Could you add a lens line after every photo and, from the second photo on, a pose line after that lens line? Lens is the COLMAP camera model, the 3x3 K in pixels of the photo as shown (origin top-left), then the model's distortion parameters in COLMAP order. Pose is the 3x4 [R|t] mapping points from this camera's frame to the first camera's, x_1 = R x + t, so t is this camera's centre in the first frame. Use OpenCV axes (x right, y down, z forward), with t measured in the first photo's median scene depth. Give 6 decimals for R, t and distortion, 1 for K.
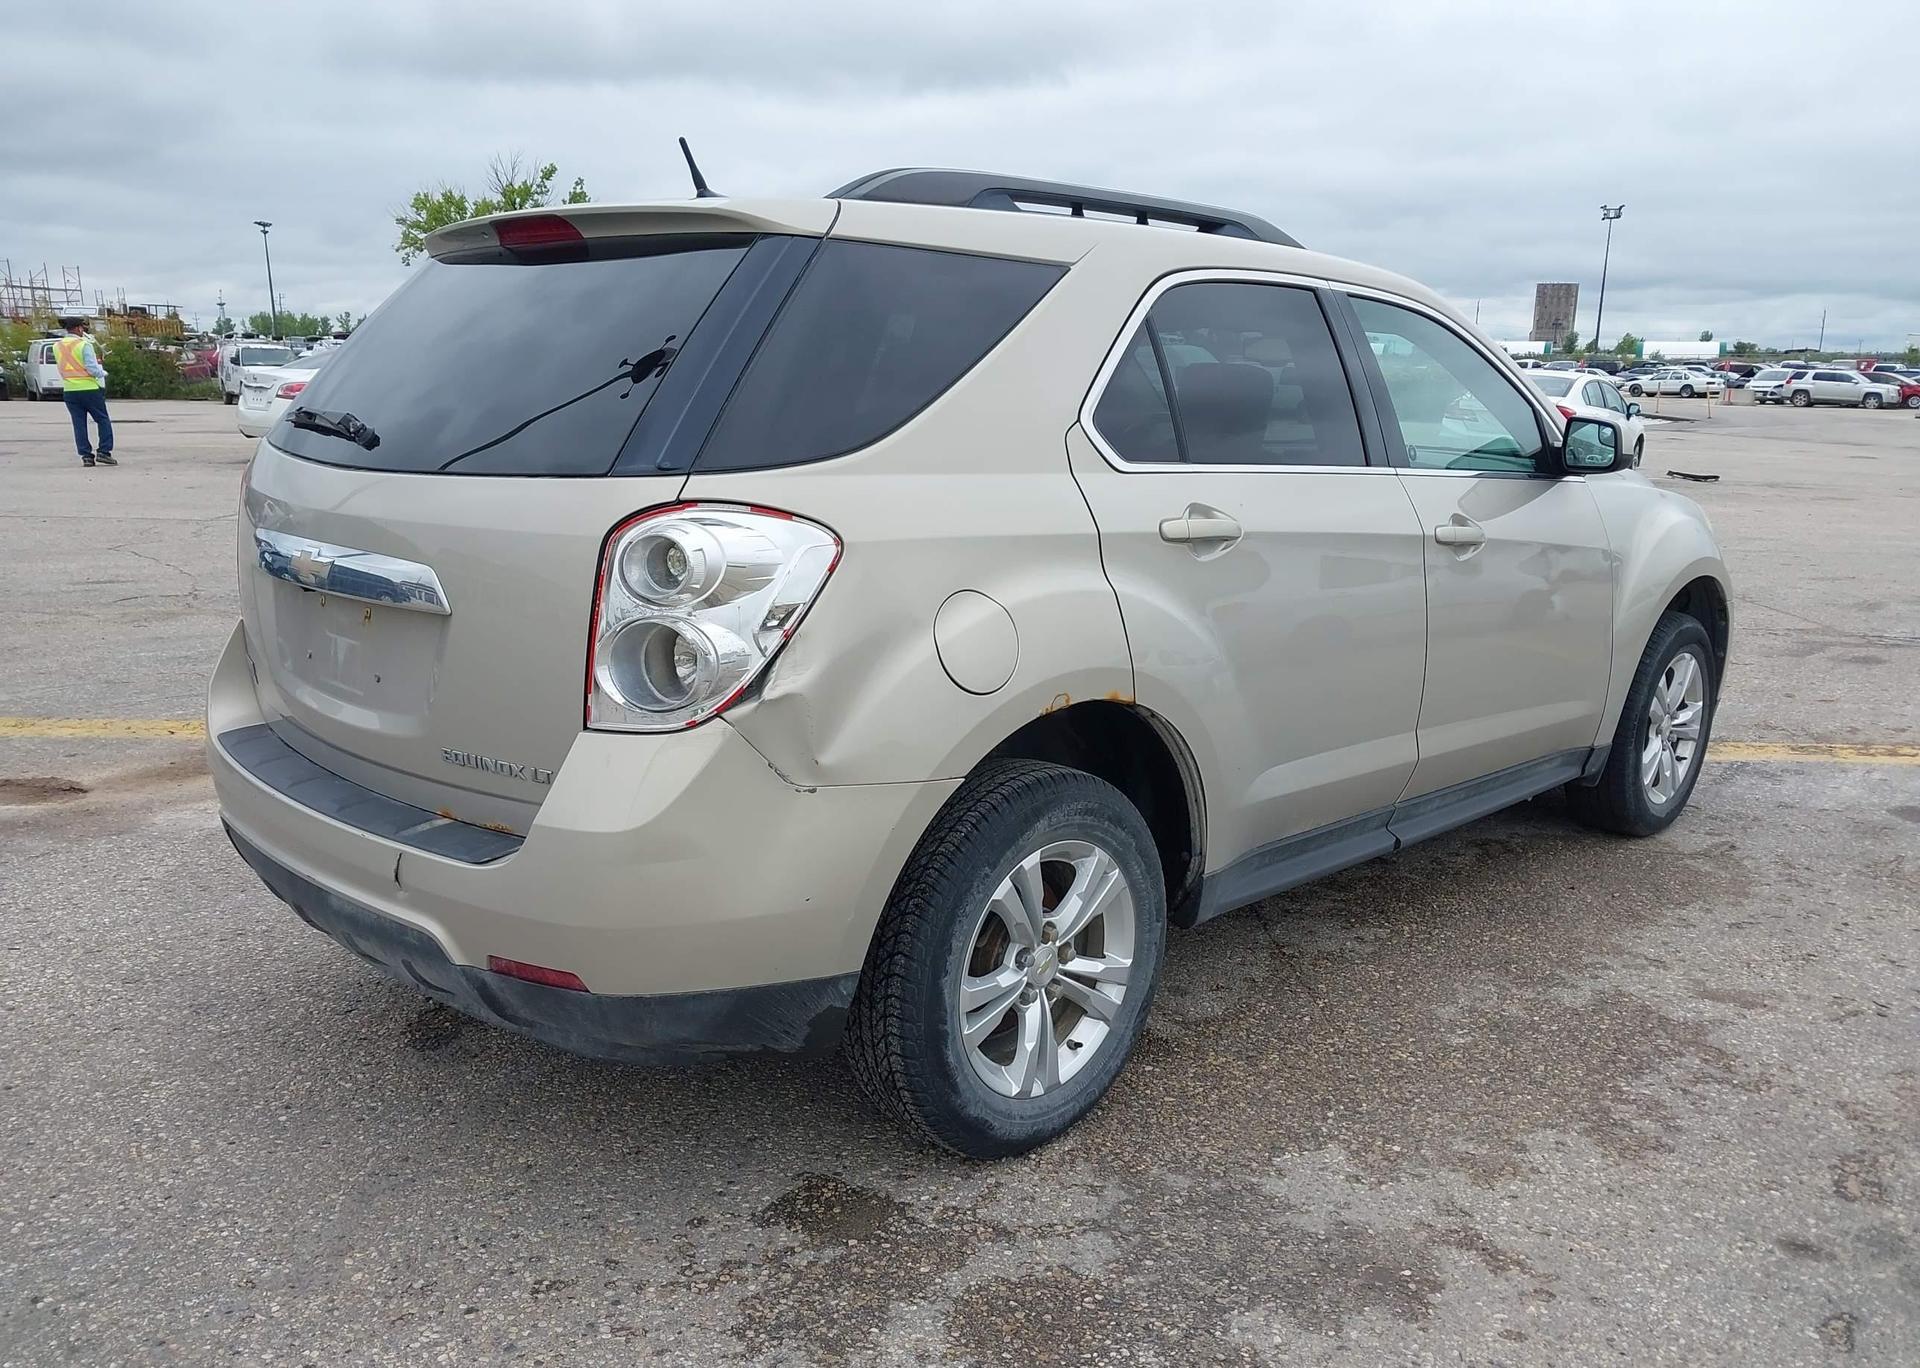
lens RADIAL K [[1499.6, 0, 965.3], [0, 1499.6, 704.9], [0, 0, 1]] dist [0.046948, -0.061573]
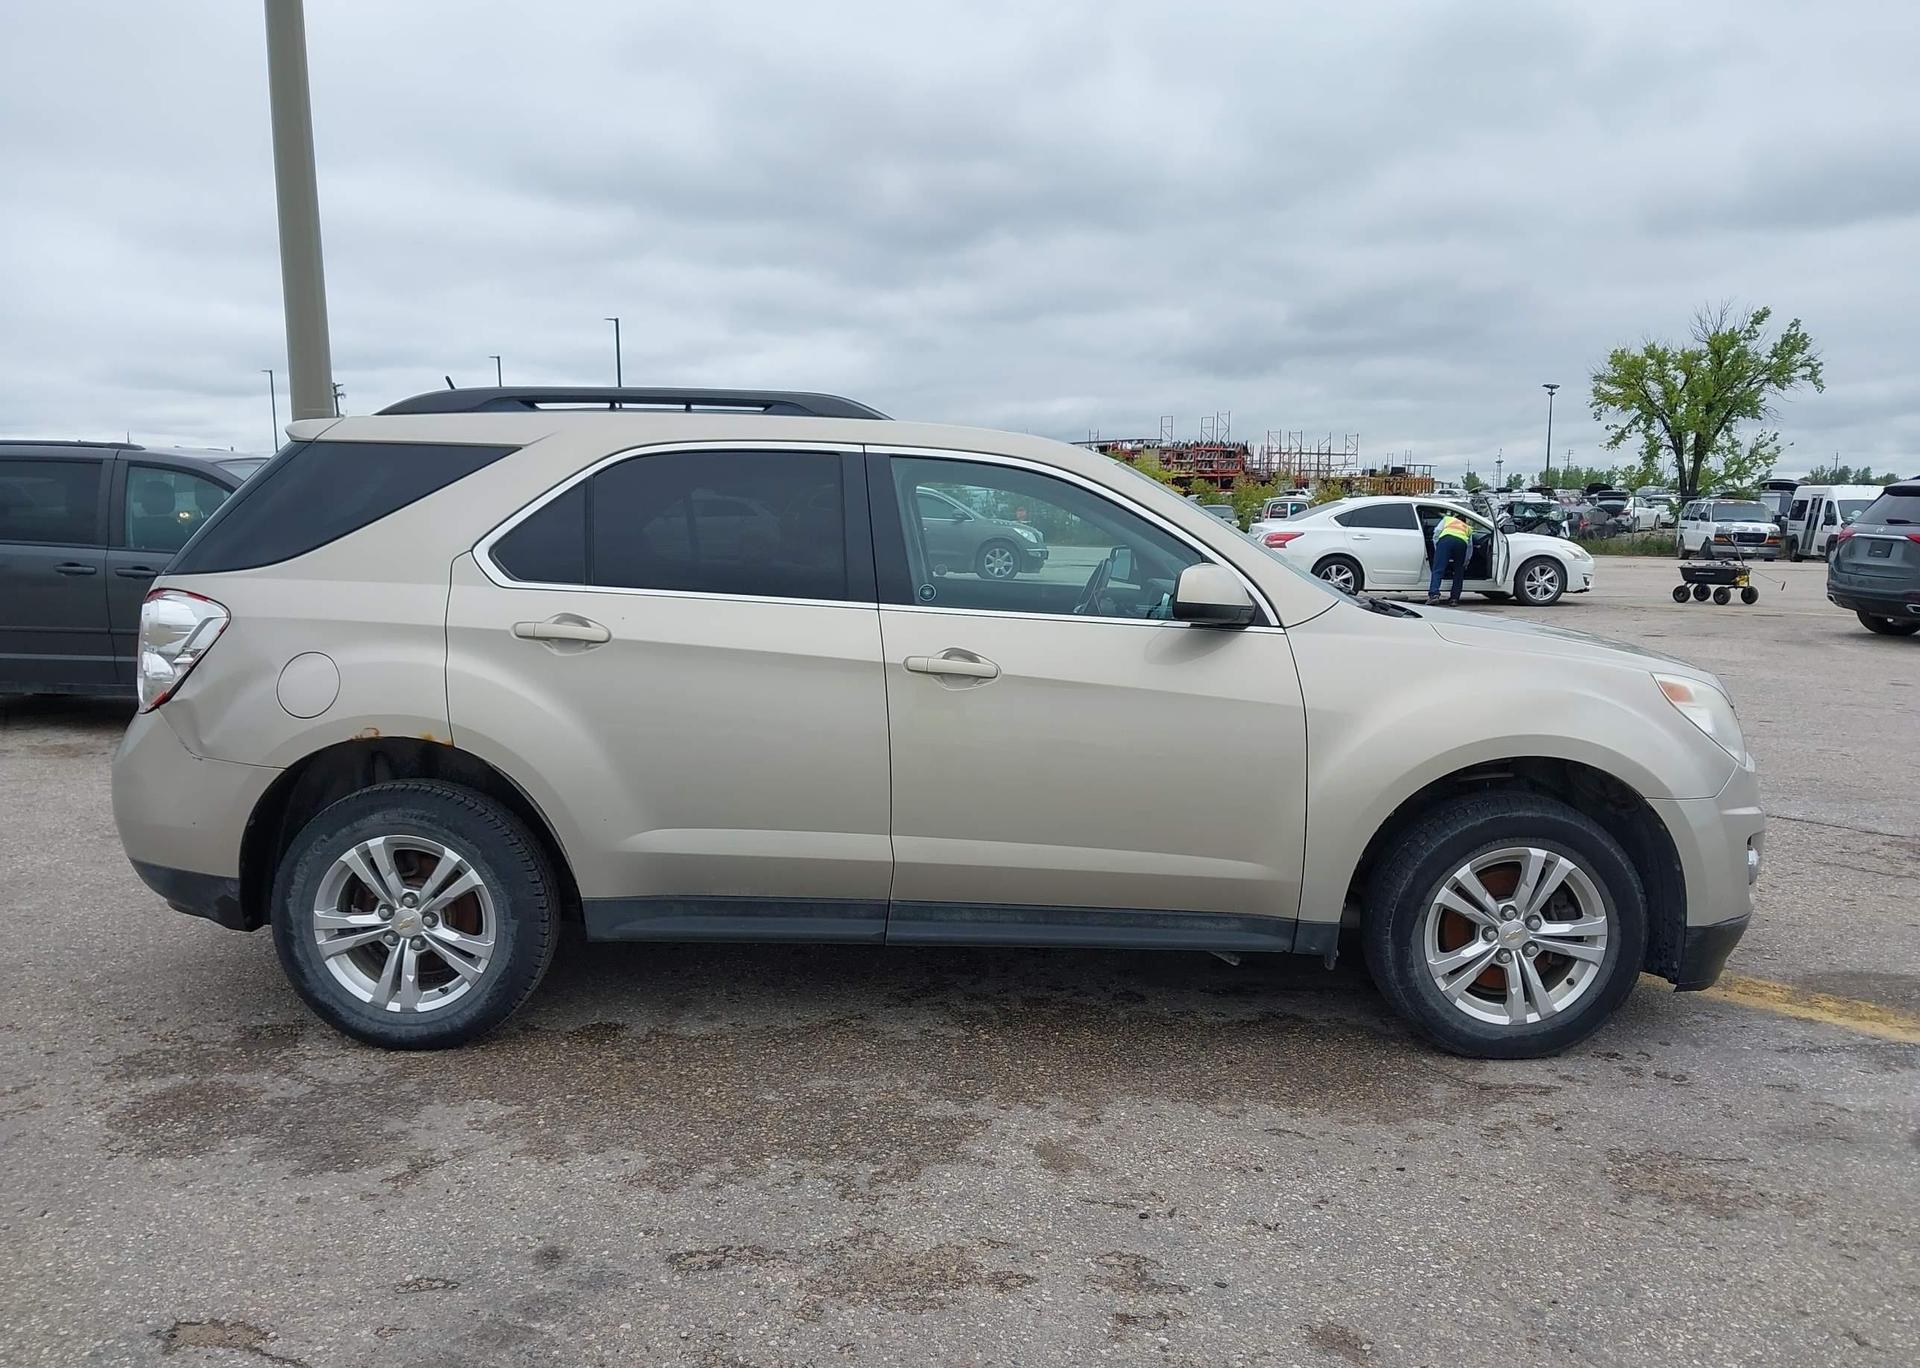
lens RADIAL K [[1516.1, 0, 990.0], [0, 1516.1, 679.6], [0, 0, 1]] dist [0.003478, 0.000114]
pose [[0.707004, 0.068884, -0.703847, 1.408271], [-0.148517, 0.987513, -0.052538, -0.060383], [0.691439, 0.141678, 0.708406, 0.306596]]
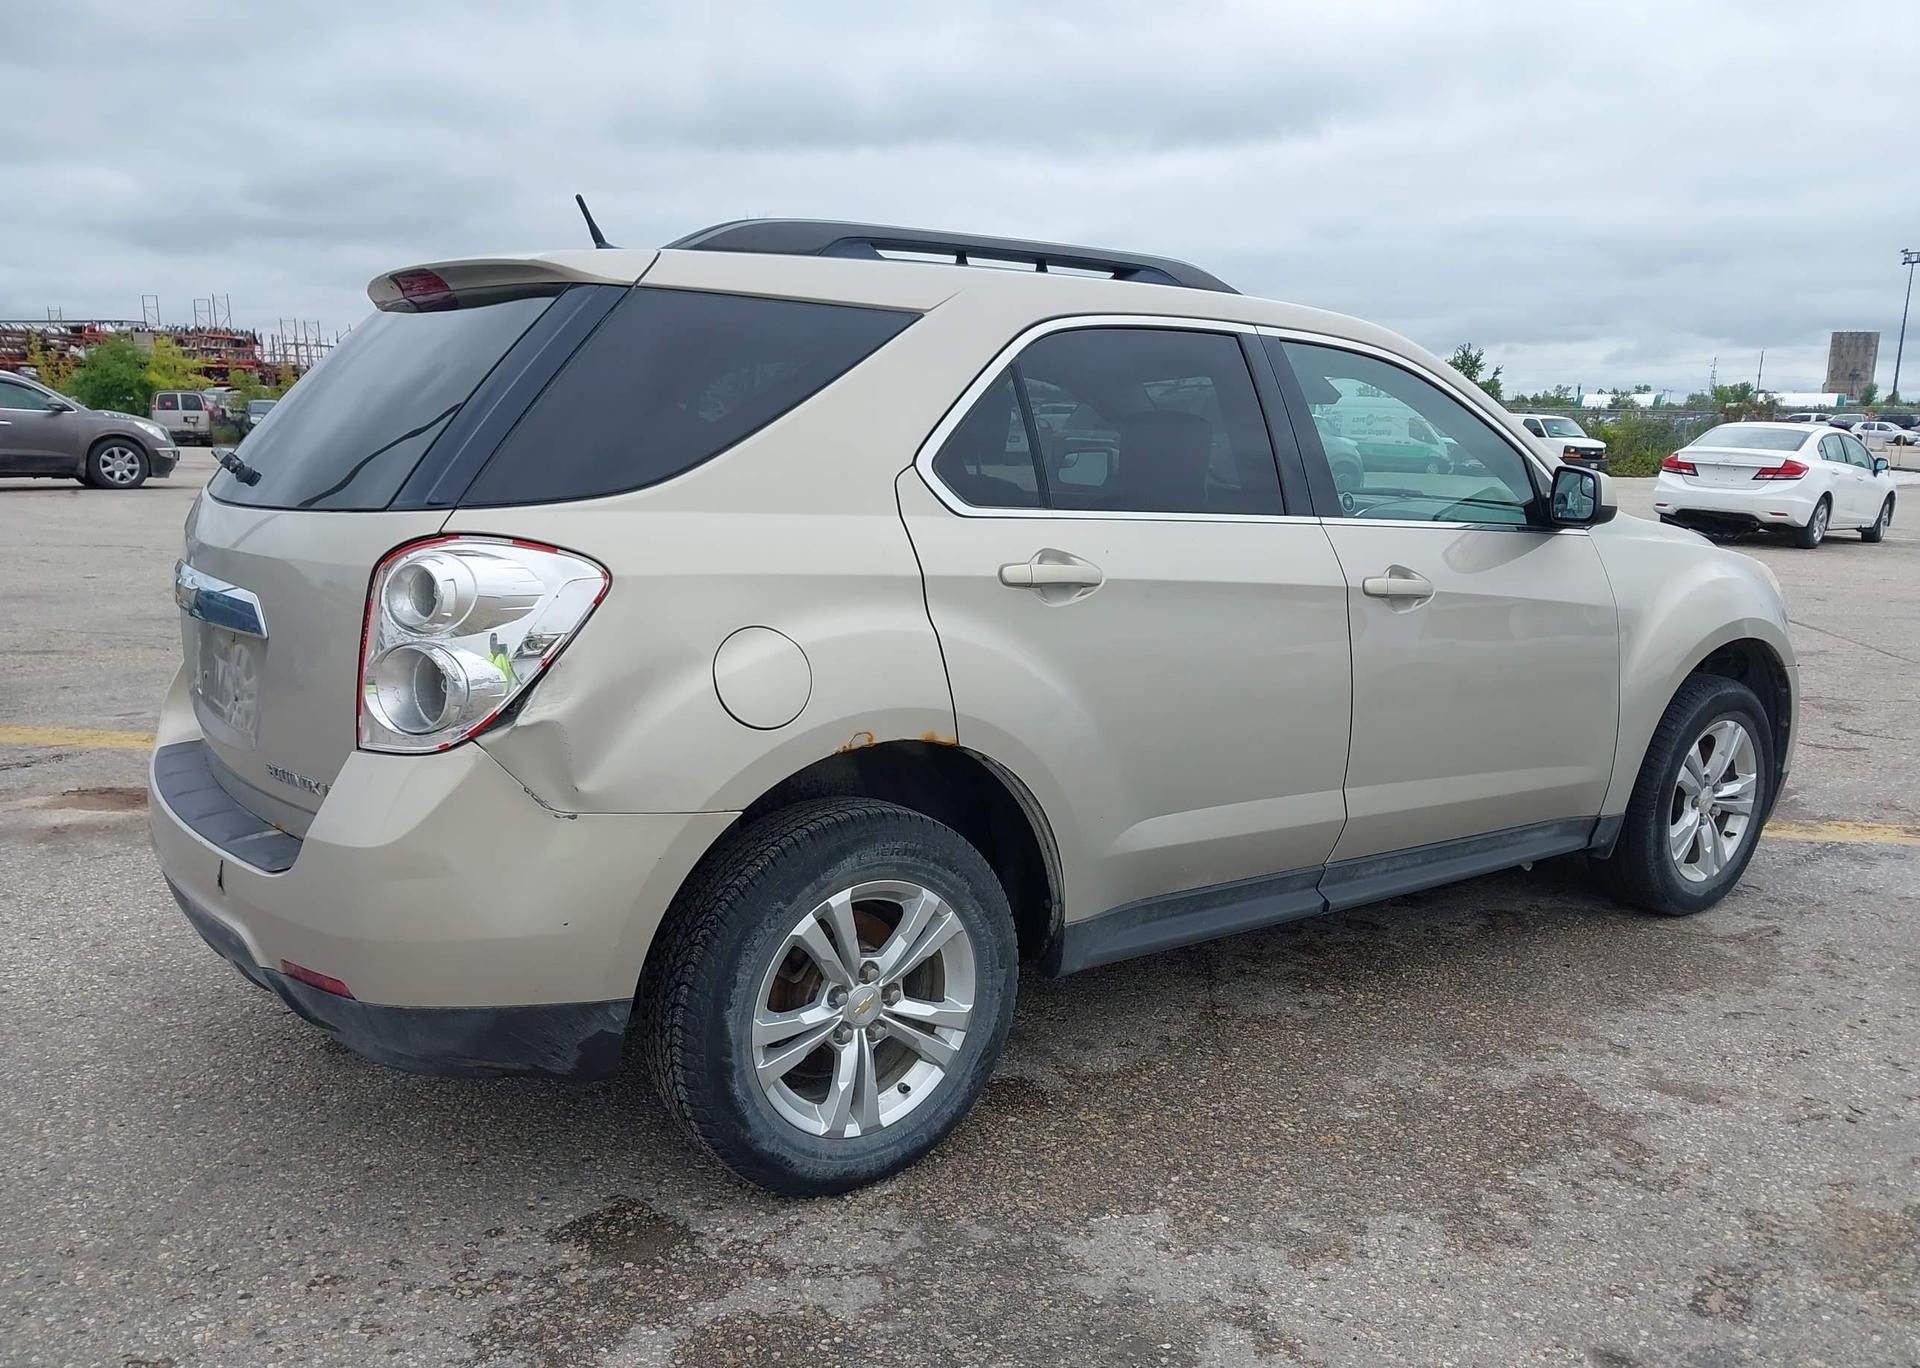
lens RADIAL K [[1499.6, 0, 965.3], [0, 1499.6, 704.9], [0, 0, 1]] dist [0.046948, -0.061573]
pose [[0.987859, 0.030283, -0.152374, 0.256375], [-0.035371, 0.998900, -0.030790, 0.002266], [0.151274, 0.035806, 0.987843, 0.014180]]
